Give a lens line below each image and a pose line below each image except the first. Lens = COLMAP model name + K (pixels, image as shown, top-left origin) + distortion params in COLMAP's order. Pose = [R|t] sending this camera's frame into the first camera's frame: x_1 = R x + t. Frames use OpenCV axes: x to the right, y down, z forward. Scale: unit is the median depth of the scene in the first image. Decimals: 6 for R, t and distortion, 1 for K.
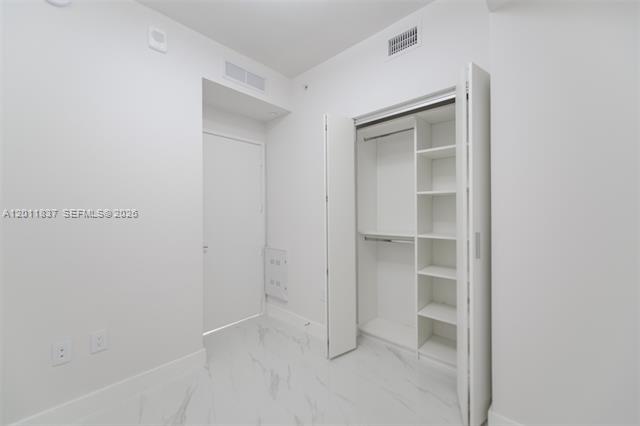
lens RADIAL K [[253.8, 0, 318.0], [0, 253.8, 209.5], [0, 0, 1]] dist [0.000489, -0.000074]
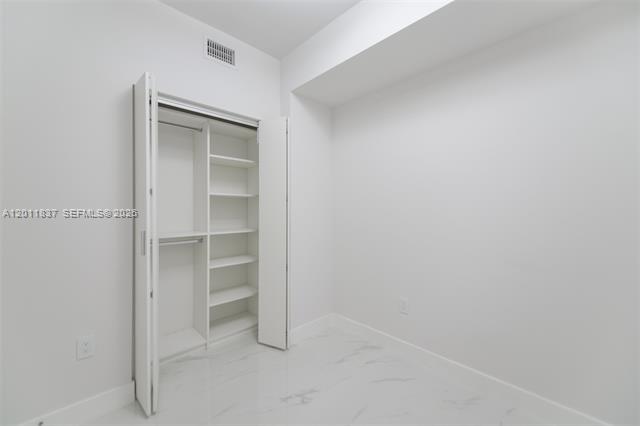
lens RADIAL K [[253.8, 0, 318.0], [0, 253.8, 209.5], [0, 0, 1]] dist [0.000489, -0.000074]
pose [[0.055738, 0.004733, 0.998434, -0.654911], [-0.004539, 0.999980, -0.004487, 0.004692], [-0.998435, -0.004282, 0.055758, 0.486091]]
